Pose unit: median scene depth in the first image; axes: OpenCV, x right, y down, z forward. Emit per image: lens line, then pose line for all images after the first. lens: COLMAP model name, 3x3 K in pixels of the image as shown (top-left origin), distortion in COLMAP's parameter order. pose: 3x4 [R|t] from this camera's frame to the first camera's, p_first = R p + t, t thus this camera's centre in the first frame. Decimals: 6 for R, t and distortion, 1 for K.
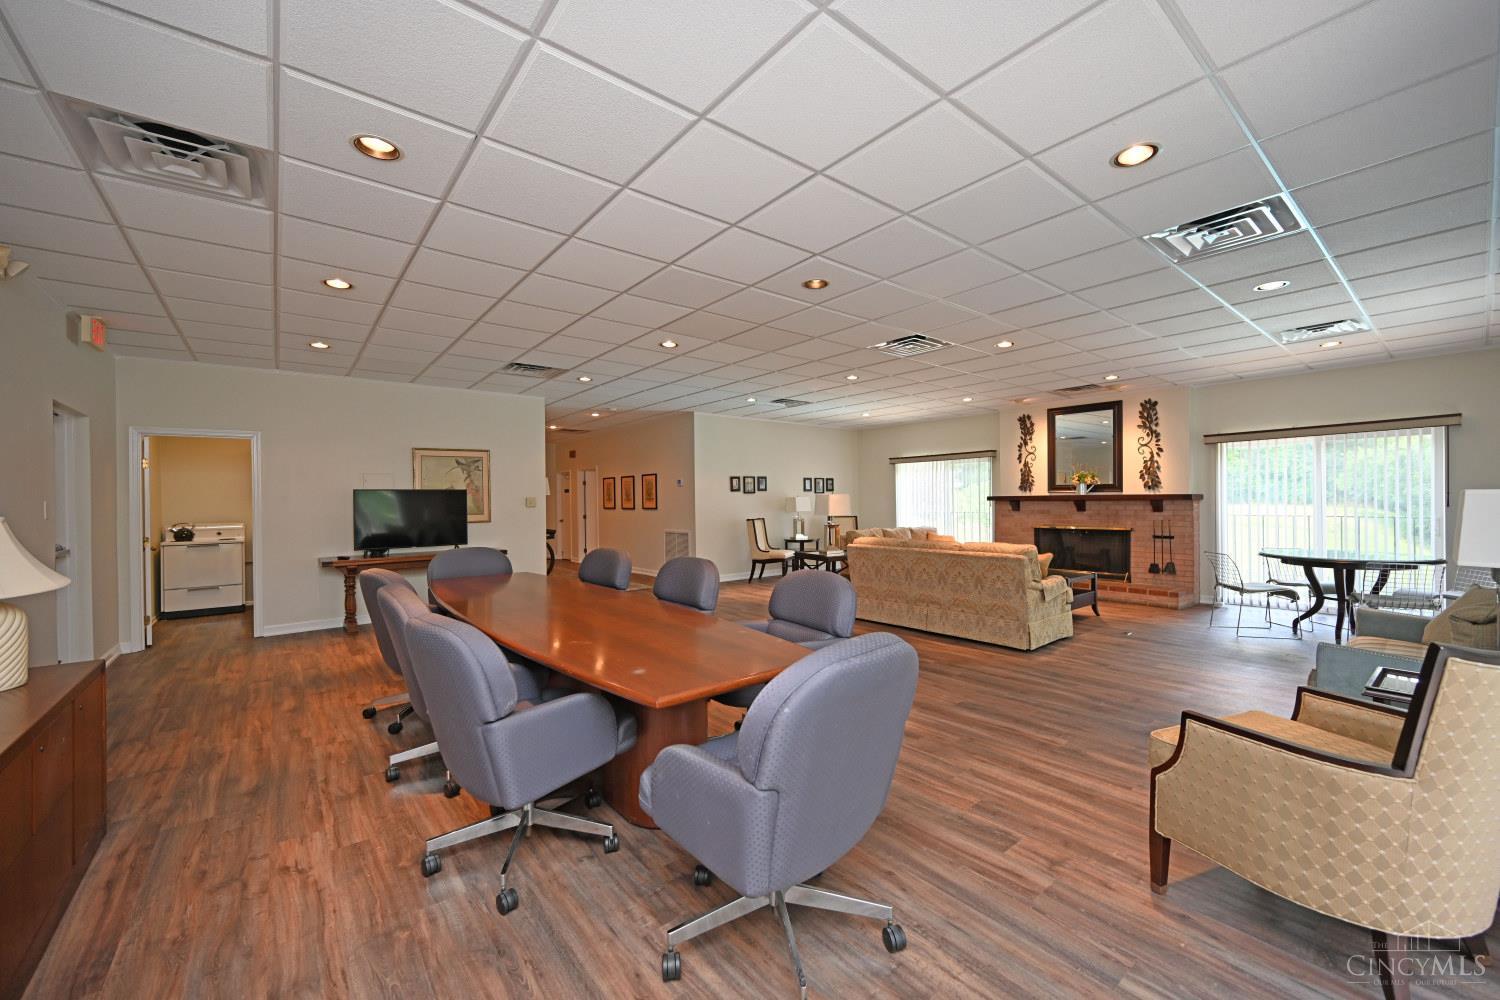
lens RADIAL K [[589.7, 0, 752.9], [0, 589.7, 500.4], [0, 0, 1]] dist [0.000205, 0.000193]
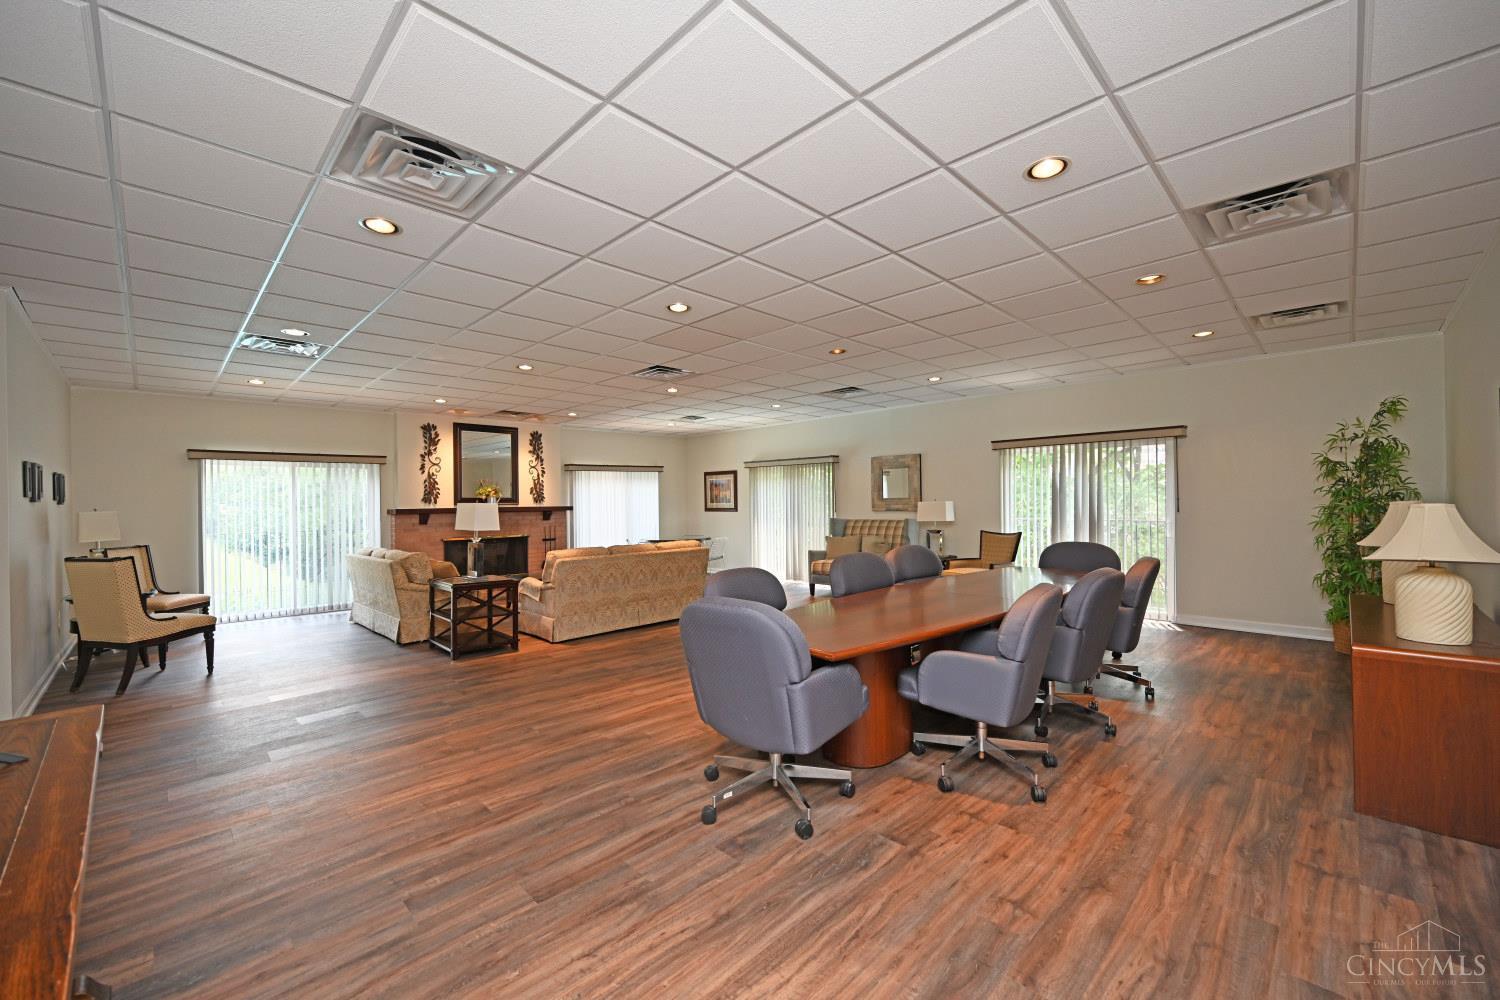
lens RADIAL K [[589.7, 0, 751.8], [0, 589.7, 505.1], [0, 0, 1]] dist [0.000205, 0.000193]
pose [[-0.097919, 0.009026, 0.995153, -0.629433], [0.017063, 0.999827, -0.007389, 0.003493], [-0.995048, 0.016257, -0.098056, 0.666537]]
